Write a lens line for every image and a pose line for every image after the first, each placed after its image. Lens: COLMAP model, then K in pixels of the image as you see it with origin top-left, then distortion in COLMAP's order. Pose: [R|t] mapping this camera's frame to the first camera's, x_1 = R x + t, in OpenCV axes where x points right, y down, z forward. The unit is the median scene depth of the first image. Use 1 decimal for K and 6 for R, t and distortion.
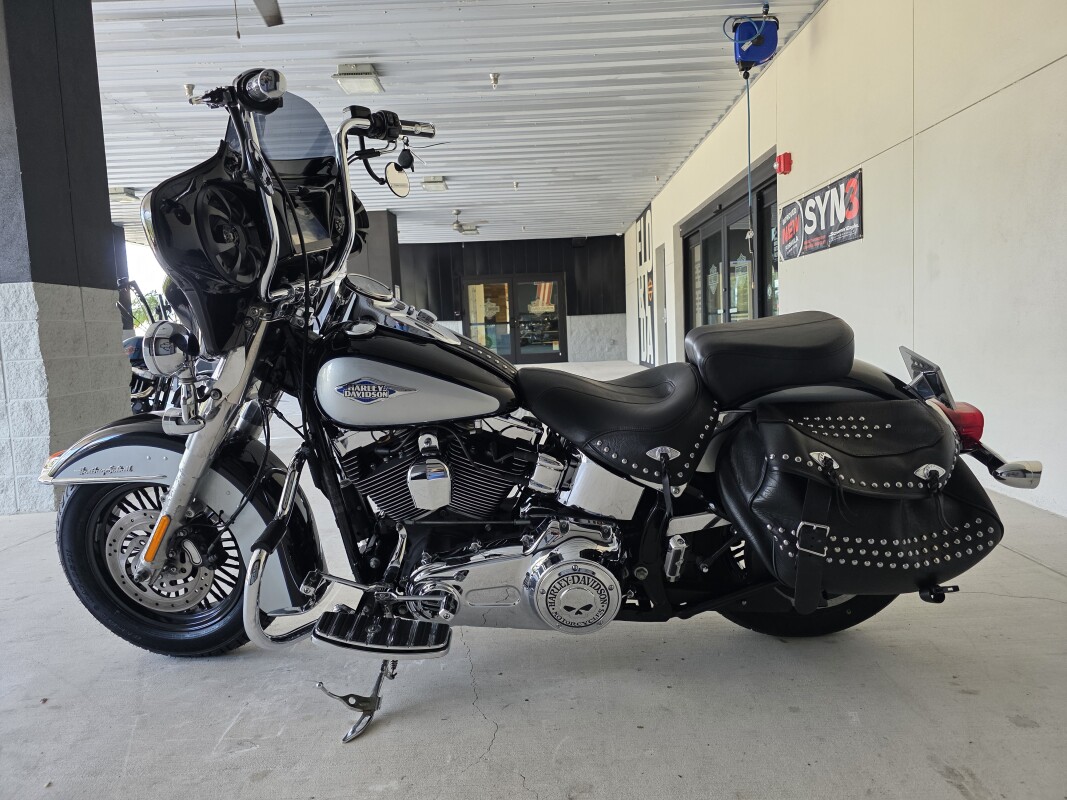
lens RADIAL K [[729.0, 0, 524.1], [0, 729.0, 390.1], [0, 0, 1]] dist [0.041914, -0.042719]
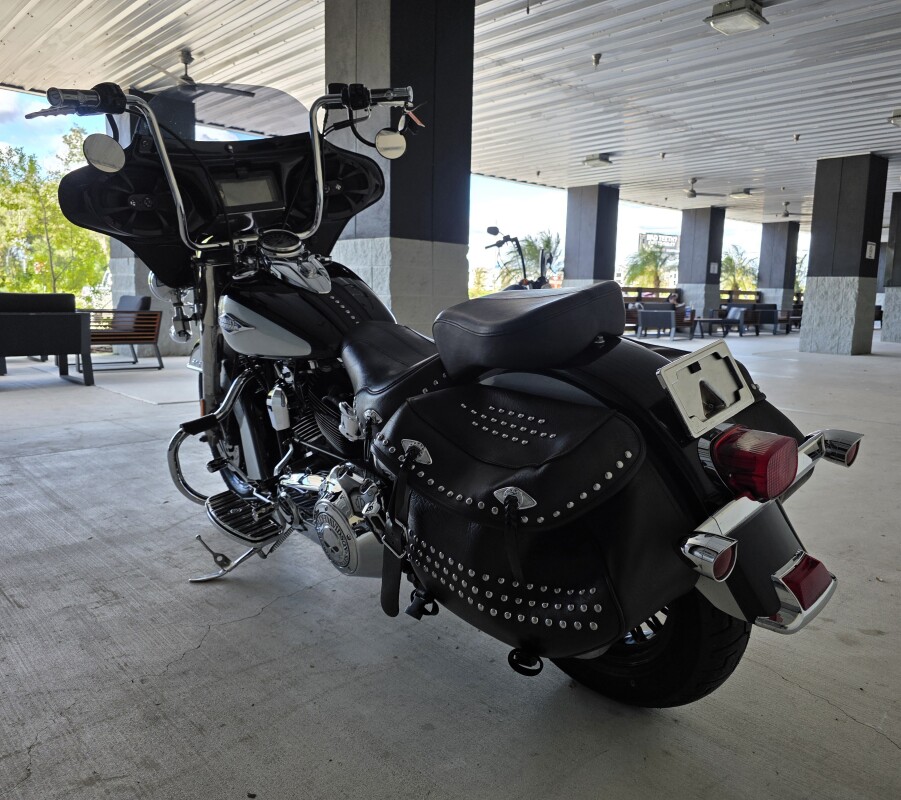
lens RADIAL K [[729.1, 0, 450.6], [0, 729.1, 389.5], [0, 0, 1]] dist [0.003795, -0.000128]
pose [[0.675711, 0.156768, -0.720304, 0.405571], [-0.115299, 0.987575, 0.106776, -0.027328], [0.728094, 0.010901, 0.685391, 0.174362]]
